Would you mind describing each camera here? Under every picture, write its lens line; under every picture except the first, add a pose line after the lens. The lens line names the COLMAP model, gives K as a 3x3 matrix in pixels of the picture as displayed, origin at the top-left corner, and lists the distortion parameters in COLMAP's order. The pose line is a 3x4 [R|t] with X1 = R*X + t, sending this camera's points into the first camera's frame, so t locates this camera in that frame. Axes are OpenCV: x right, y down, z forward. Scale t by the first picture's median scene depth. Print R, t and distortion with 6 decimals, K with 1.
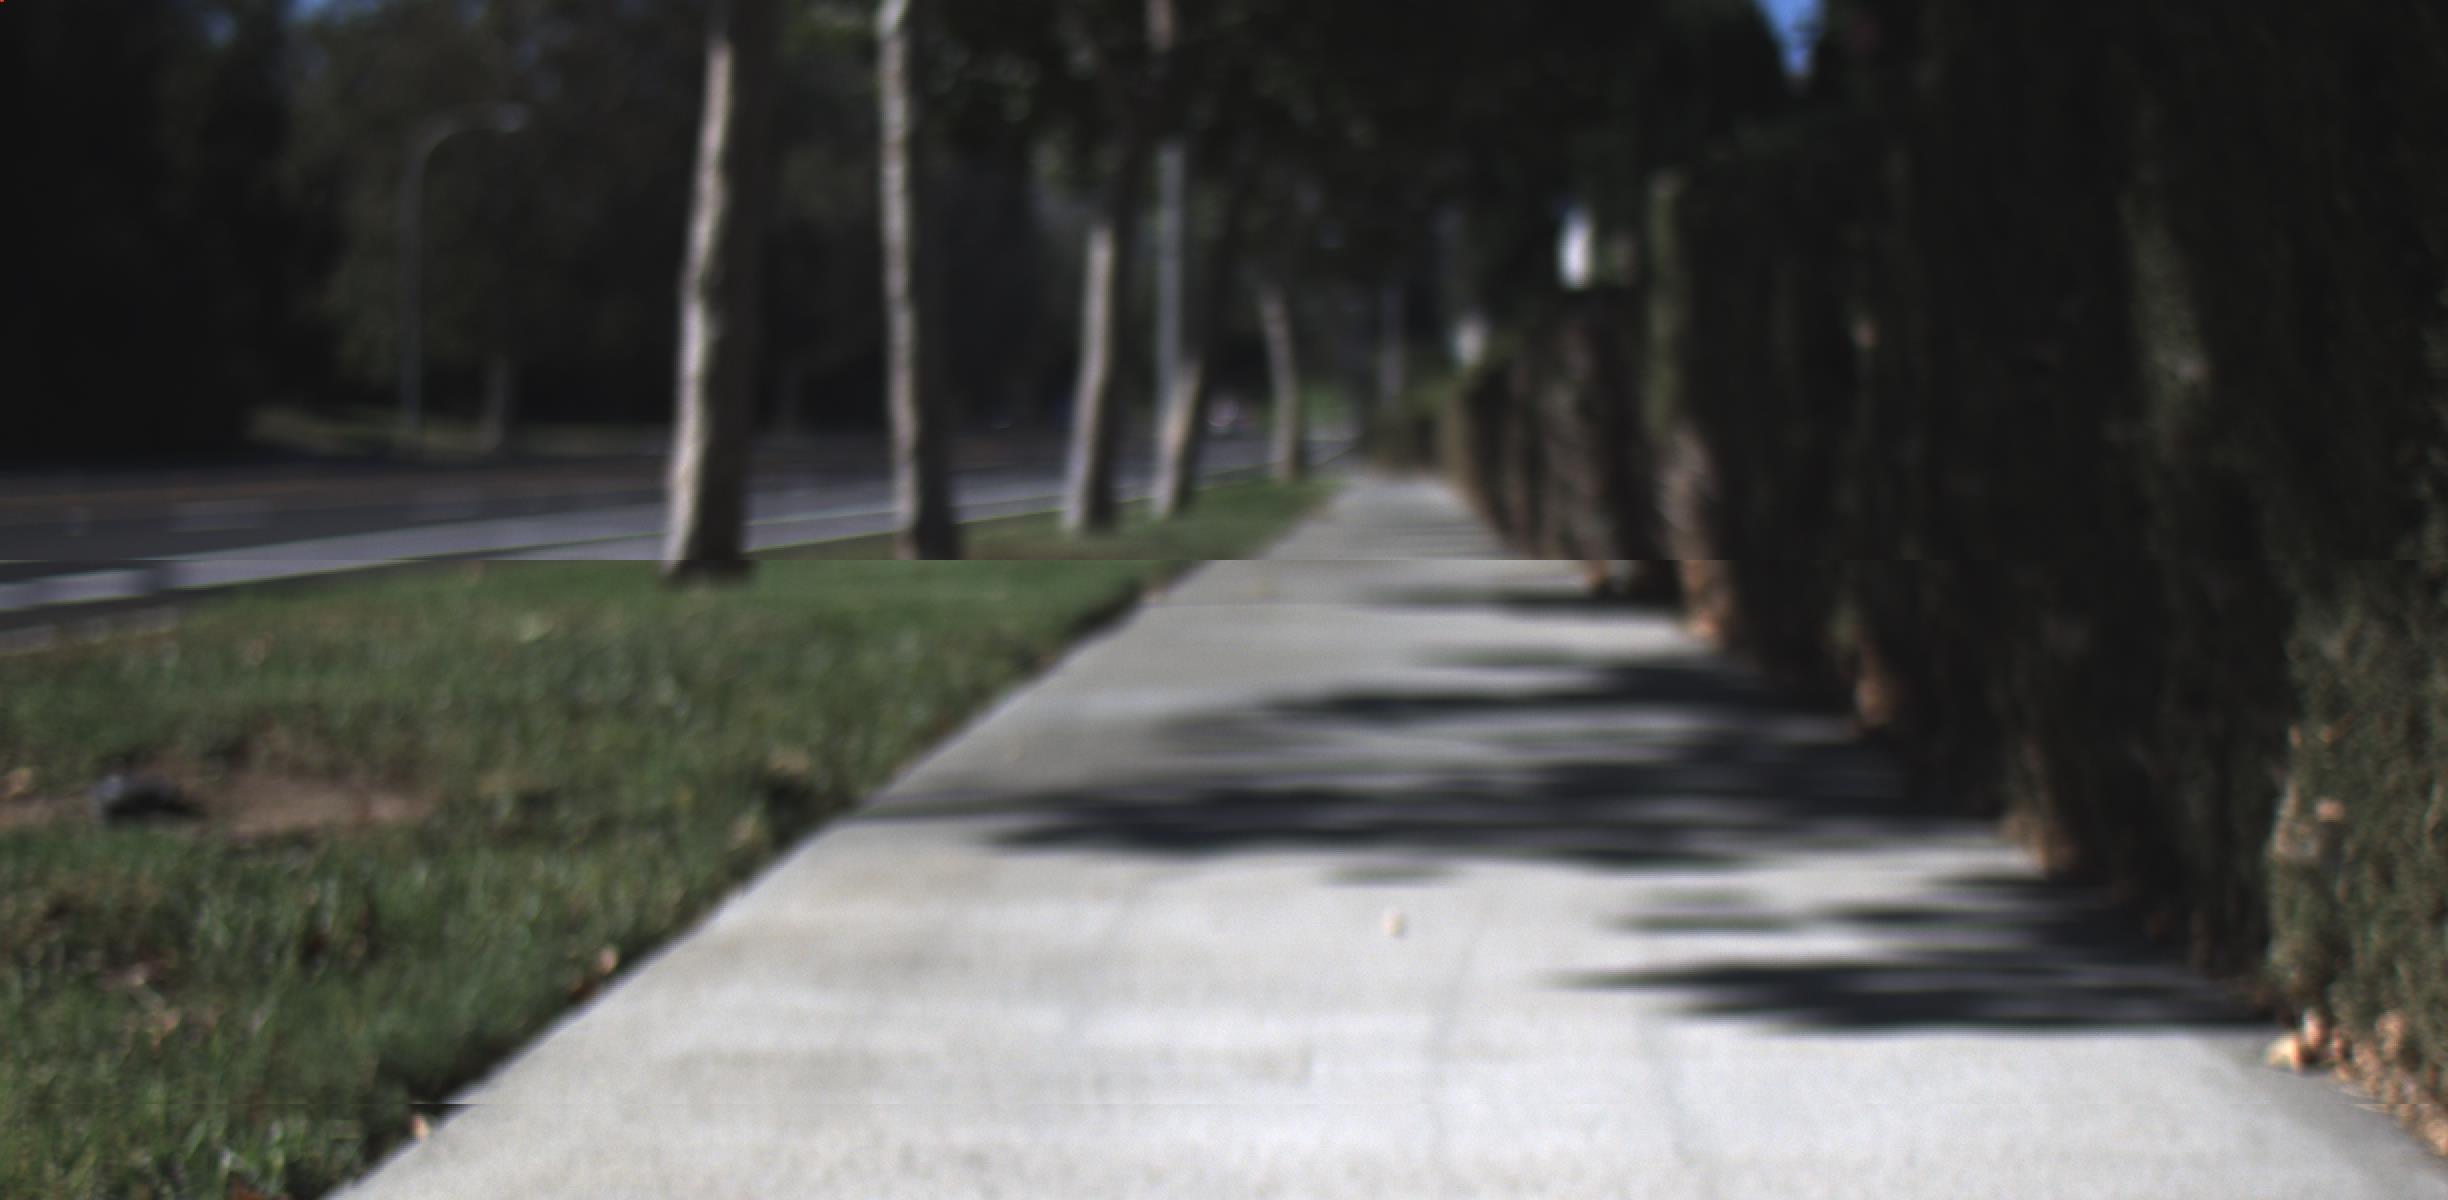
lens RADIAL K [[4828.6, 0, 1224.0], [0, 4828.6, 600.0], [0, 0, 1]] dist [0.047561, 0.349843]
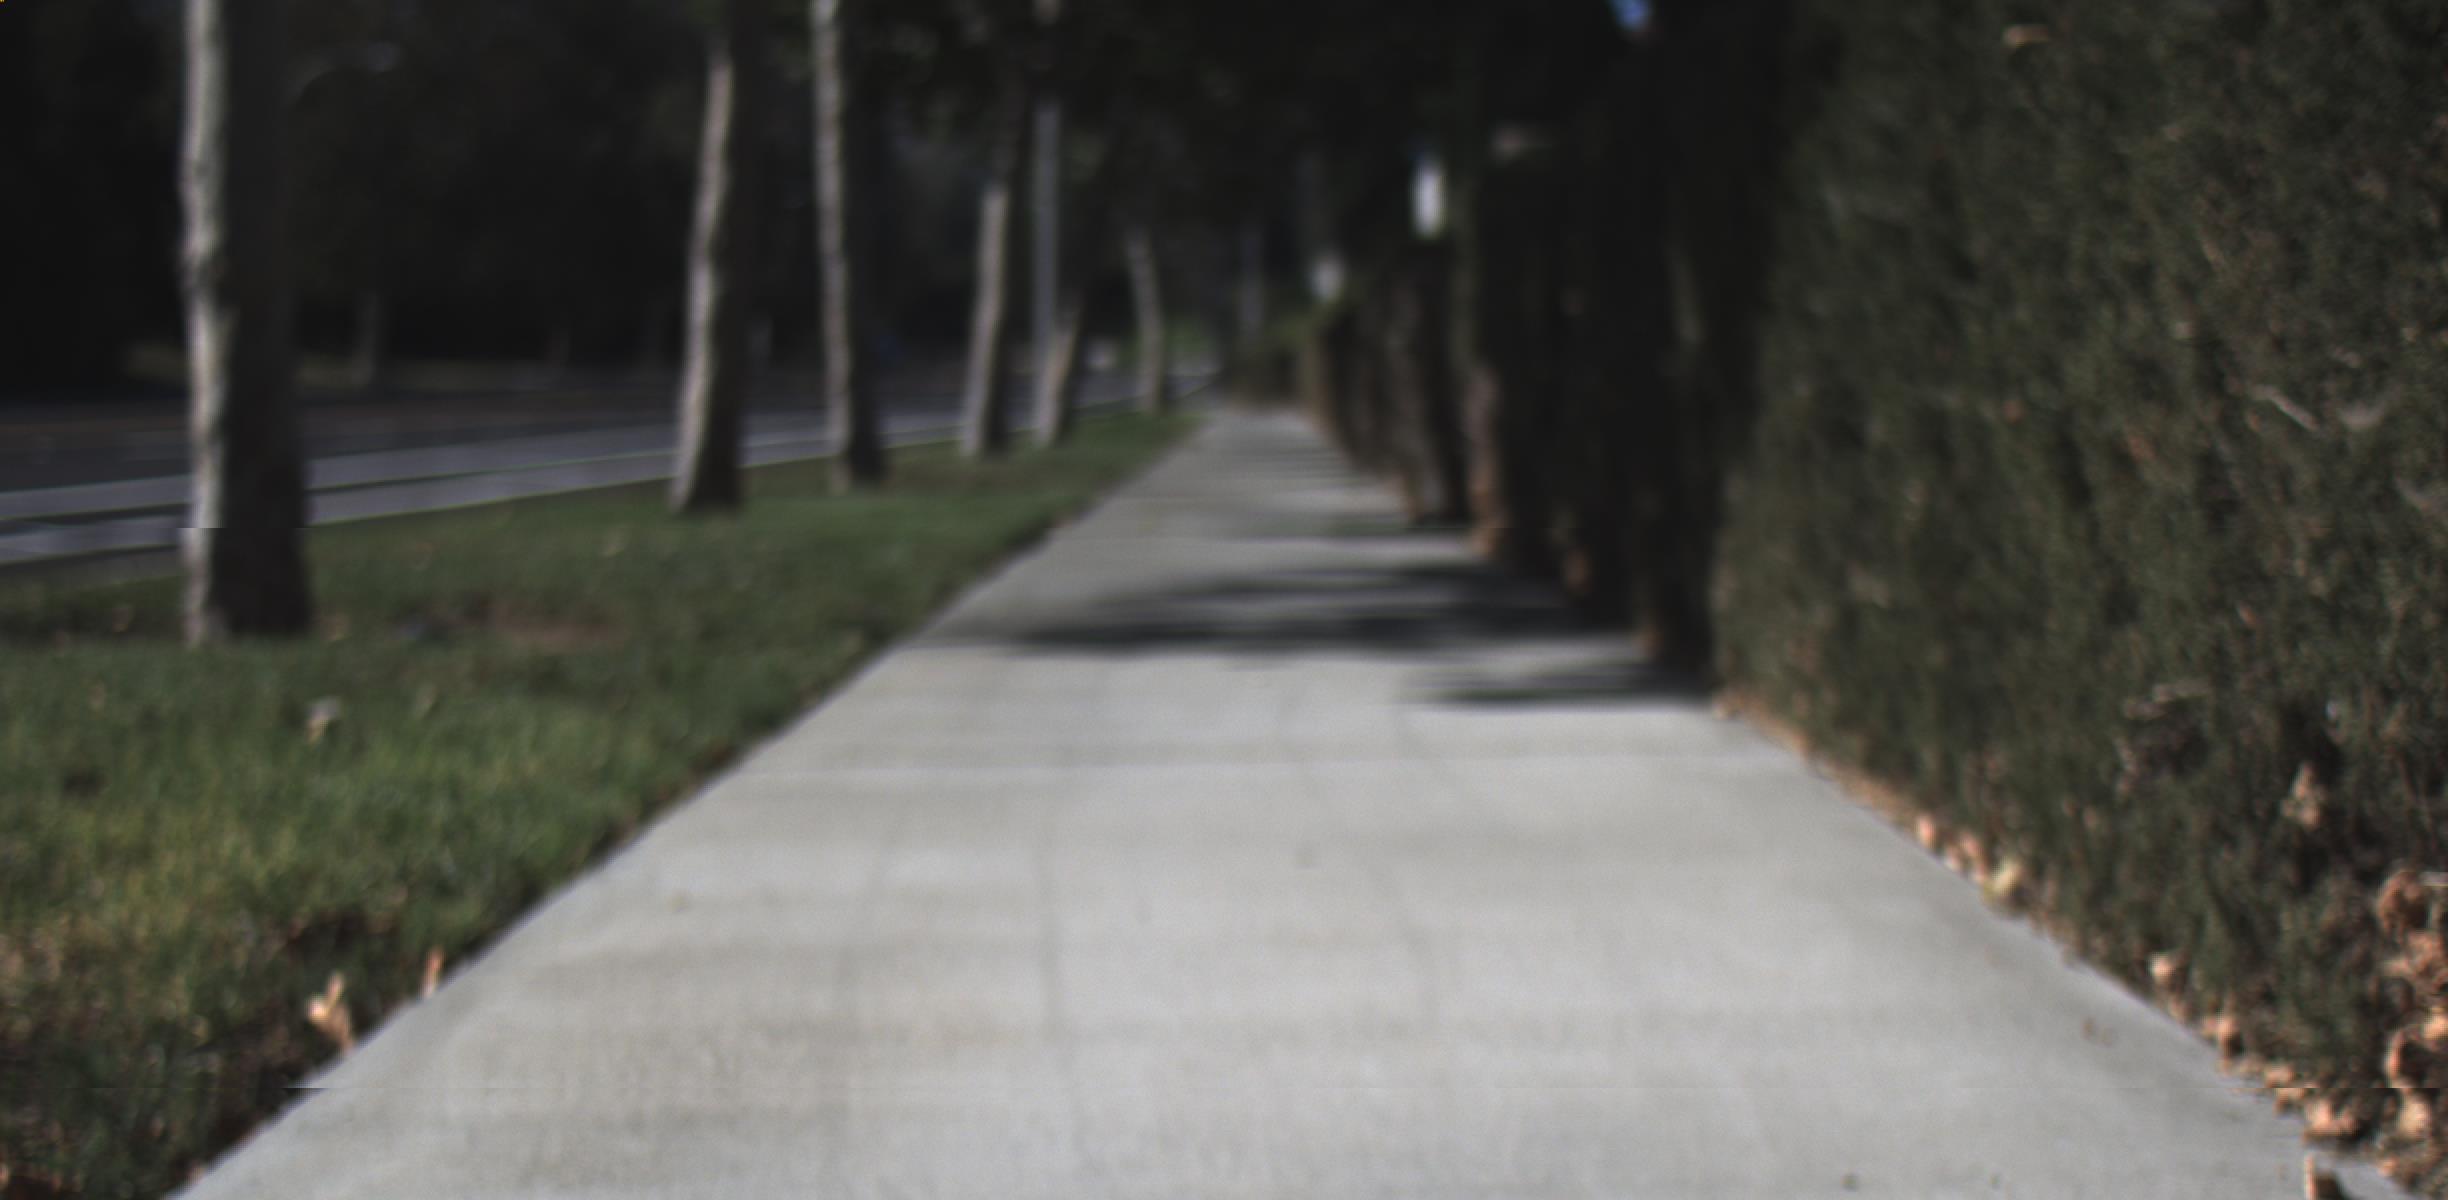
lens RADIAL K [[4828.6, 0, 1224.0], [0, 4828.6, 600.0], [0, 0, 1]] dist [0.047561, 0.349843]
pose [[0.999572, -0.002080, 0.029176, -0.004600], [0.001685, 0.999907, 0.013550, 0.003427], [-0.029202, -0.013495, 0.999482, -0.103040]]
